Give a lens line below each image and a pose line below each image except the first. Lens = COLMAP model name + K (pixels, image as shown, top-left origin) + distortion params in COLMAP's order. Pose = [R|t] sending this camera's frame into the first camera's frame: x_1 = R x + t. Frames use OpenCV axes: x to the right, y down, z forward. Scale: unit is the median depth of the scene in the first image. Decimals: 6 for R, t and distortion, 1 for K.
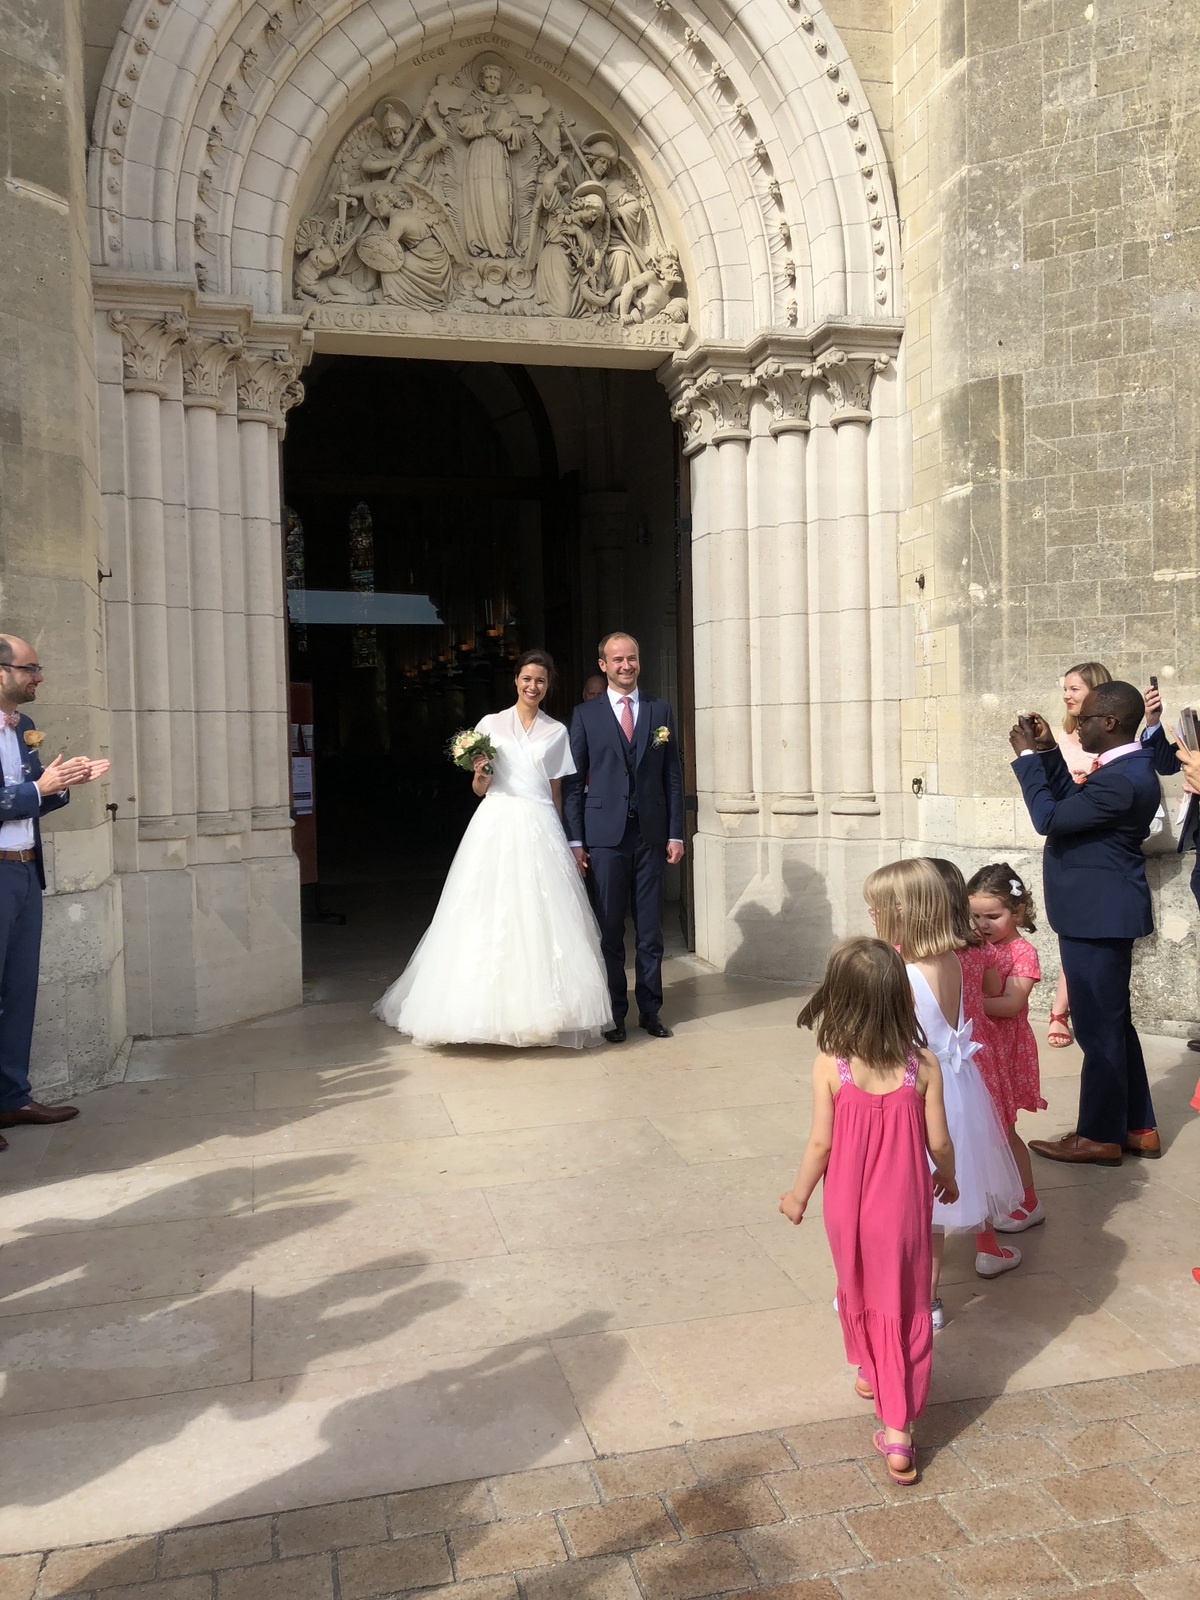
lens RADIAL K [[1319.9, 0, 593.9], [0, 1319.9, 758.7], [0, 0, 1]] dist [0.023573, 0.001636]
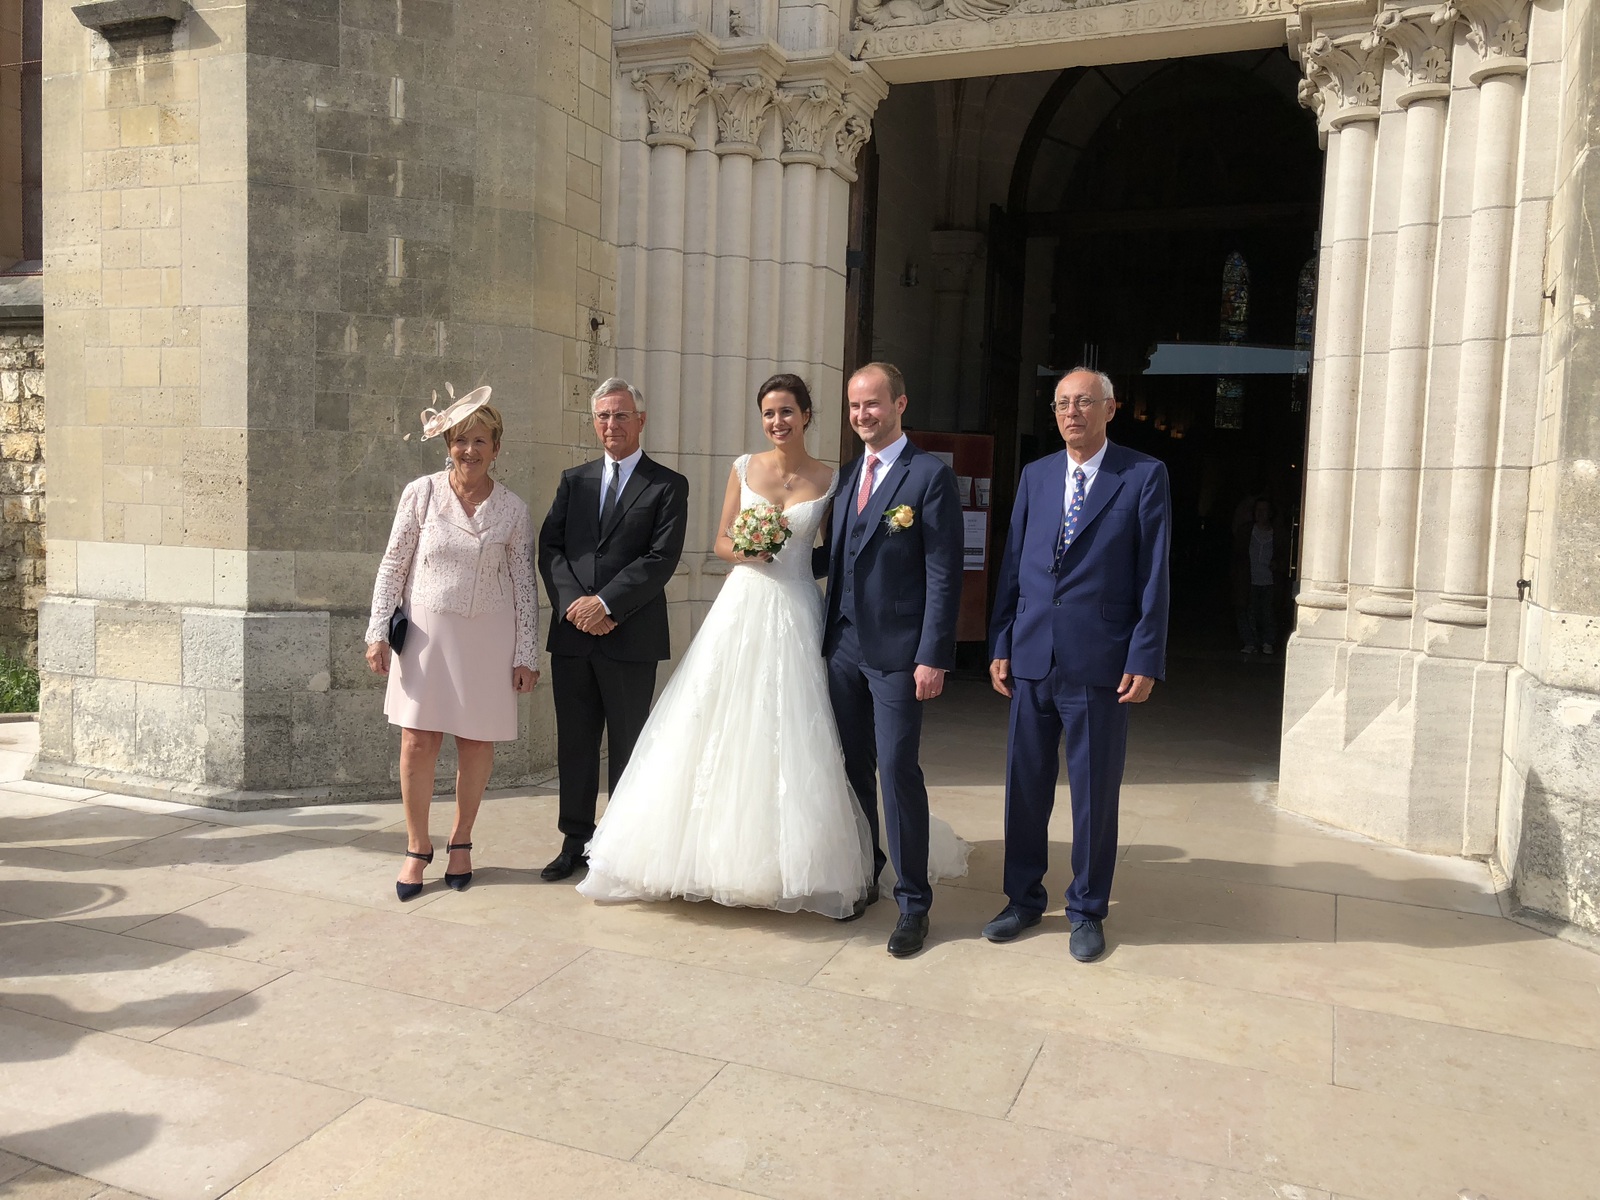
lens RADIAL K [[1323.0, 0, 790.0], [0, 1323.0, 574.8], [0, 0, 1]] dist [0.024194, -0.002355]
pose [[0.796729, 0.083576, -0.598529, 0.376906], [-0.059392, 0.996425, 0.060077, -0.007290], [0.601411, -0.012318, 0.798845, 0.208591]]
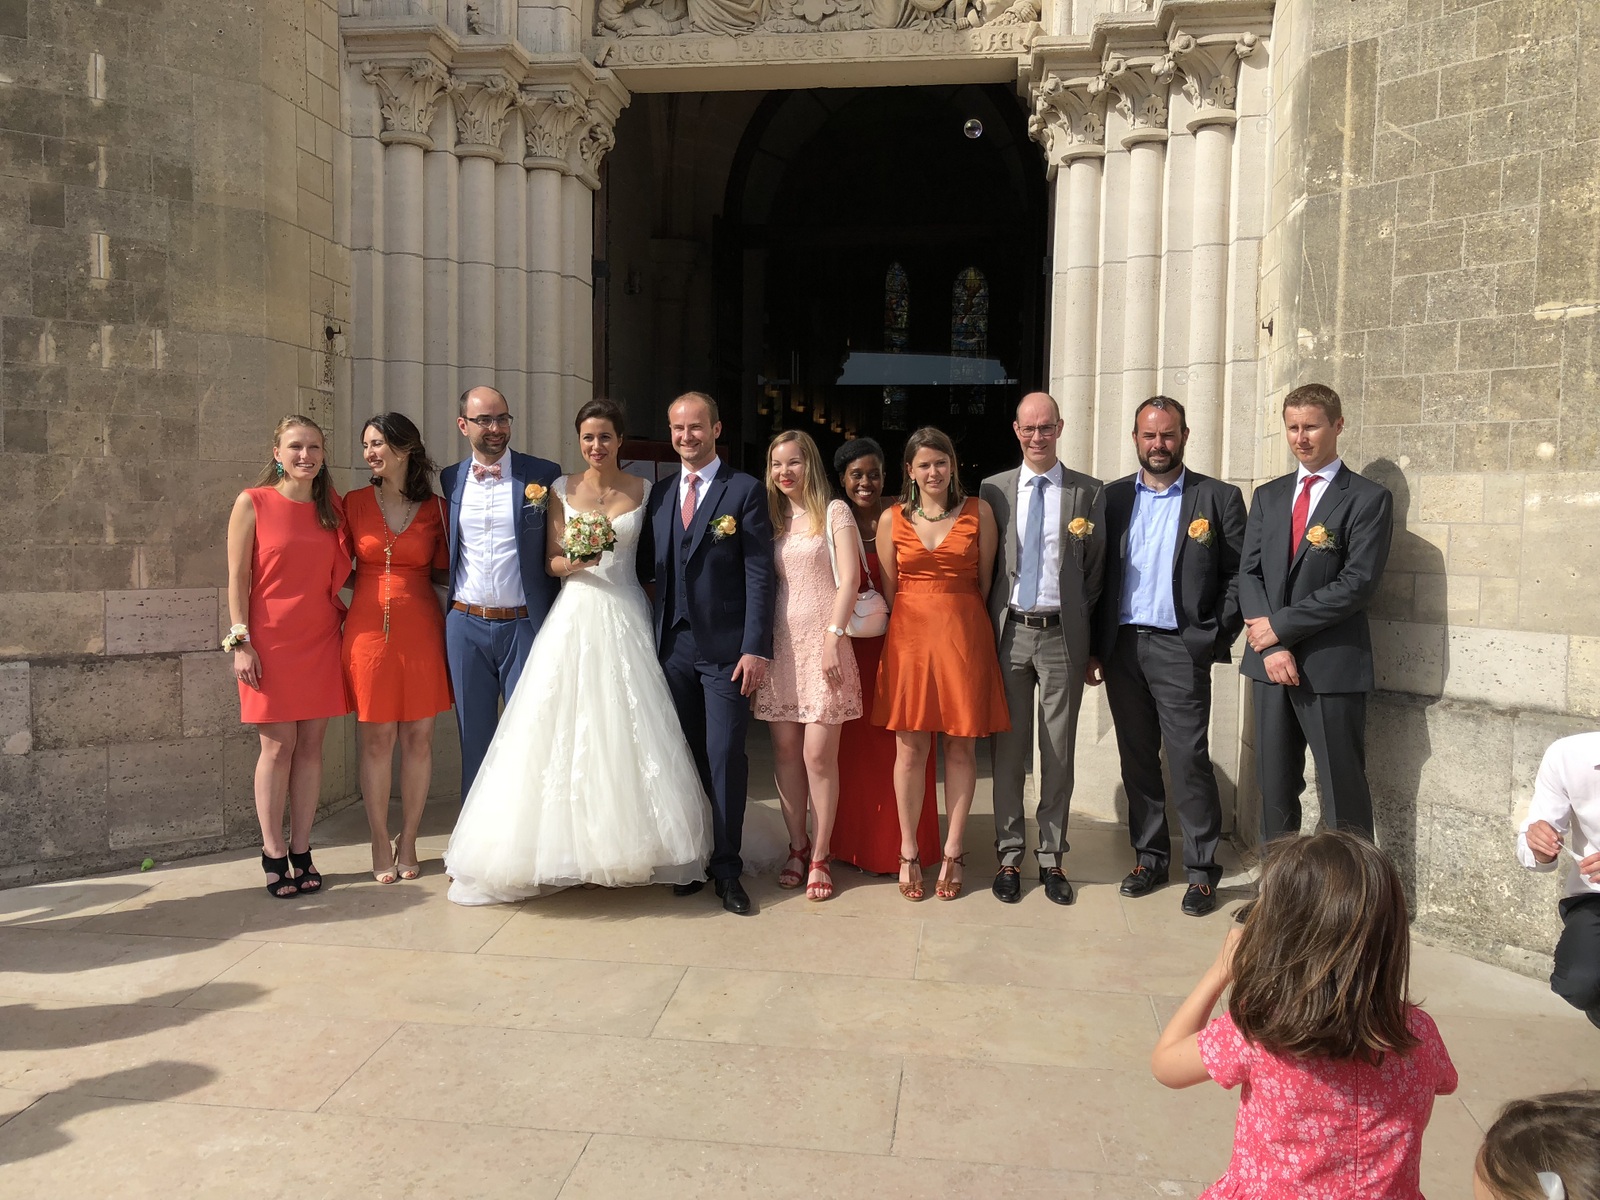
lens RADIAL K [[1323.5, 0, 807.1], [0, 1323.5, 566.7], [0, 0, 1]] dist [-0.005915, 0.057682]
pose [[0.925287, 0.053542, -0.375469, 0.309003], [-0.040863, 0.998296, 0.041656, -0.016630], [0.377060, -0.023201, 0.925898, 0.189206]]
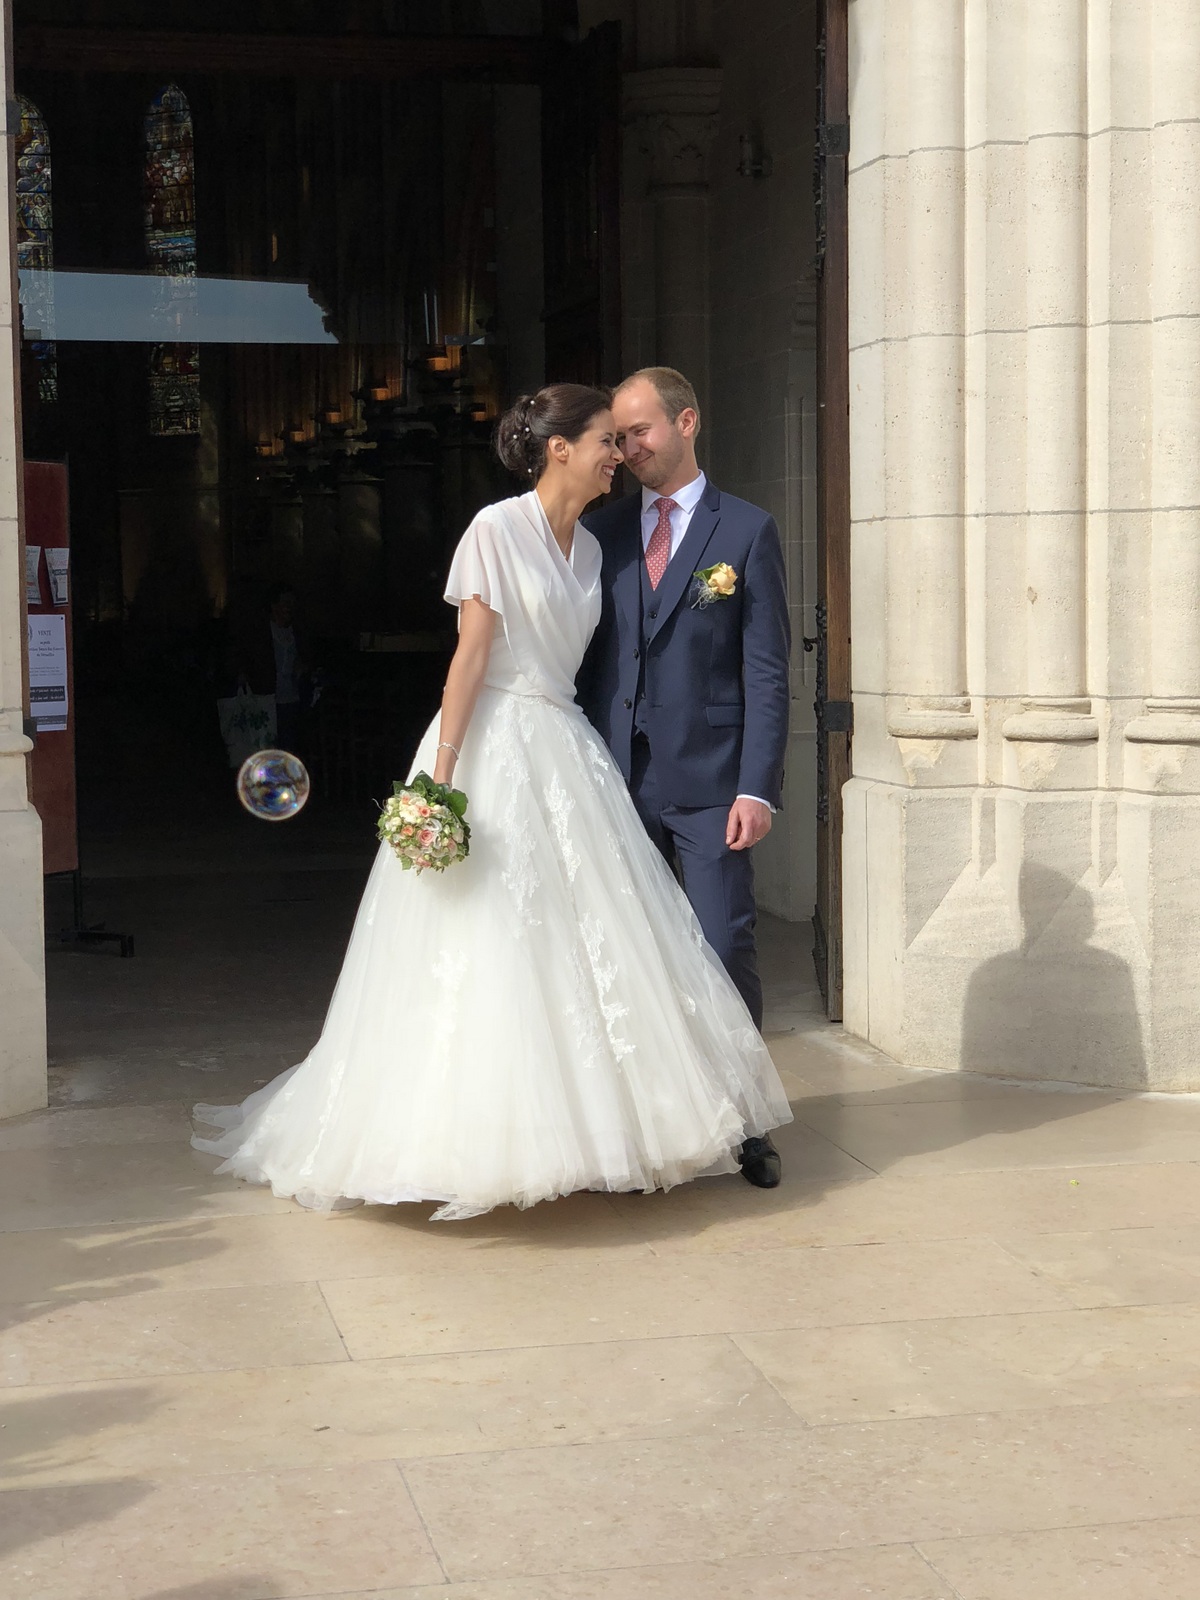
lens RADIAL K [[2767.4, 0, 532.2], [0, 2767.4, 745.9], [0, 0, 1]] dist [0.021827, 0.180077]
pose [[0.998988, 0.012327, -0.043248, 0.006248], [-0.010520, 0.999072, 0.041775, 0.003922], [0.043723, -0.041278, 0.998191, -0.030583]]
